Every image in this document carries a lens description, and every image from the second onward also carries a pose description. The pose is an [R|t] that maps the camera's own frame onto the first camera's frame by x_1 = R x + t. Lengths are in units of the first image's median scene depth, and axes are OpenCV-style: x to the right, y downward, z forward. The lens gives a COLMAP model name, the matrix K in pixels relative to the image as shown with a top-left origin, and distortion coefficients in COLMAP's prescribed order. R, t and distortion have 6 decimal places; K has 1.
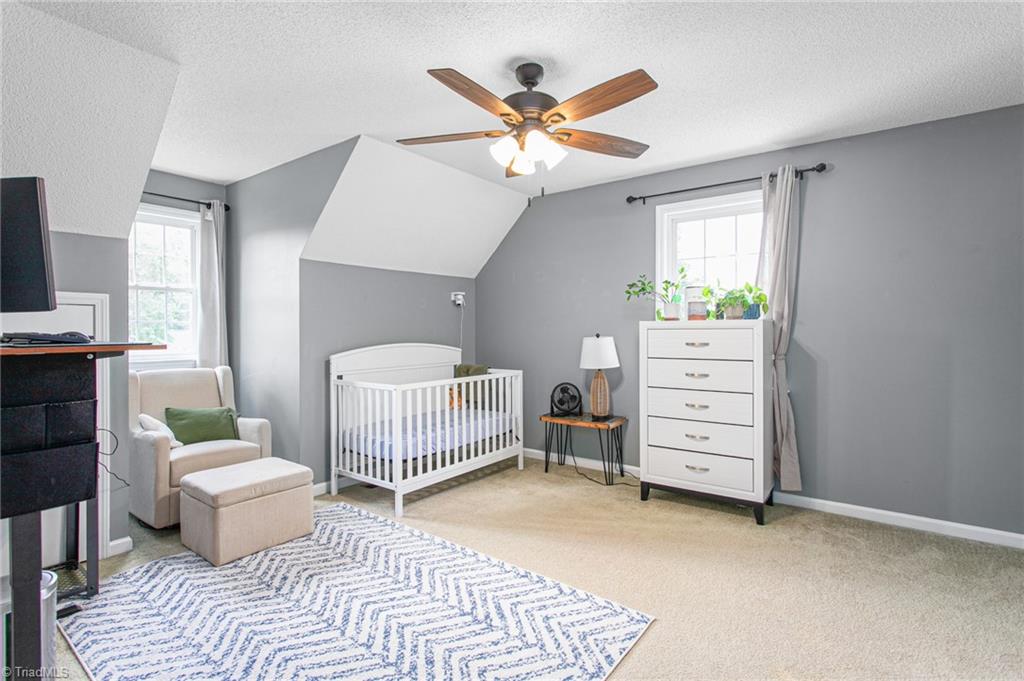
lens RADIAL K [[498.2, 0, 517.3], [0, 498.2, 340.0], [0, 0, 1]] dist [0.000948, 0.000782]
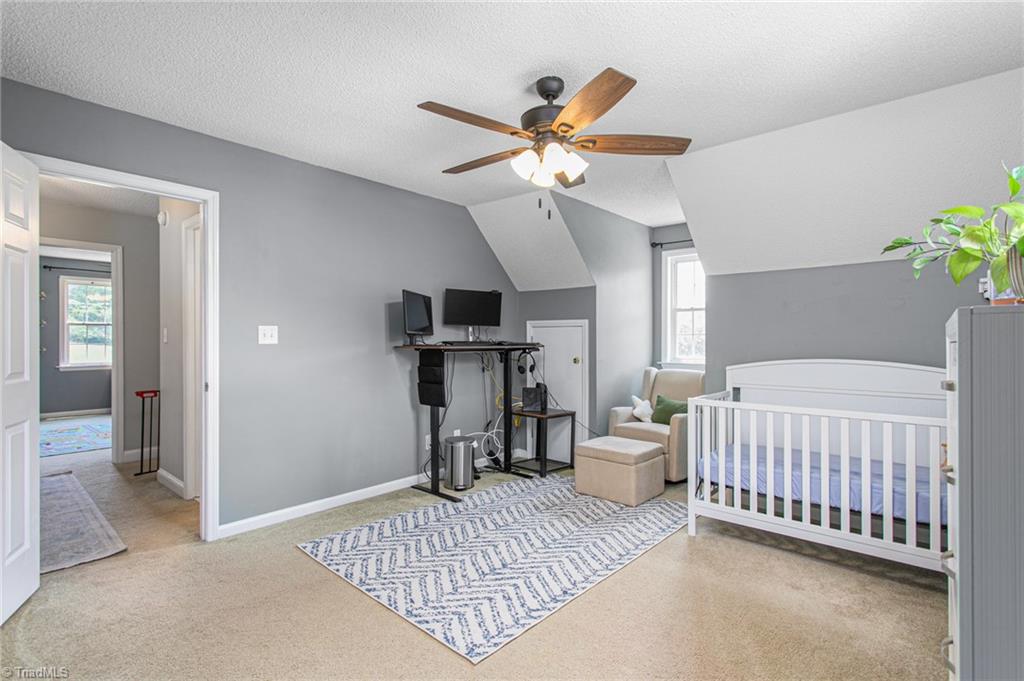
lens RADIAL K [[498.2, 0, 517.3], [0, 498.2, 340.0], [0, 0, 1]] dist [0.000948, 0.000782]
pose [[-0.092106, 0.002481, -0.995746, 1.046440], [-0.025066, 0.999674, 0.004809, -0.025152], [0.995434, 0.025402, -0.092013, 1.033067]]
